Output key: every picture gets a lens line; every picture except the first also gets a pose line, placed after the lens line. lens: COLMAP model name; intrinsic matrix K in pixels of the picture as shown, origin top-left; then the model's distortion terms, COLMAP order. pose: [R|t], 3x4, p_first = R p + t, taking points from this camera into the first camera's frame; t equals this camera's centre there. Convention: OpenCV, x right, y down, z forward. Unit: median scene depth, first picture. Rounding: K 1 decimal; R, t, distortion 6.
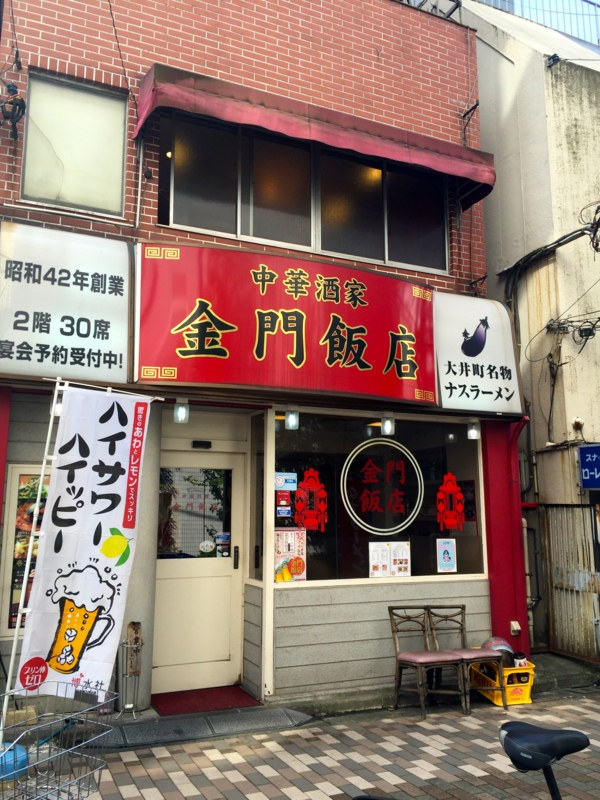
lens RADIAL K [[683.2, 0, 300.0], [0, 683.2, 400.0], [0, 0, 1]] dist [0.091181, -0.116296]
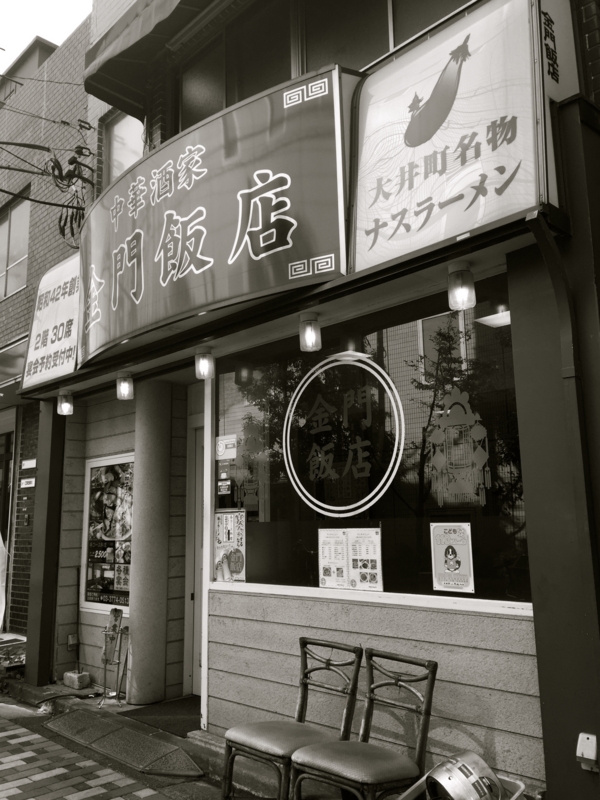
lens RADIAL K [[683.2, 0, 300.0], [0, 683.2, 400.0], [0, 0, 1]] dist [0.091181, -0.116296]
pose [[0.348952, -0.172485, -0.921130, 0.676788], [0.175797, 0.977515, -0.116446, 0.163214], [0.920504, -0.121298, 0.371429, 0.772275]]
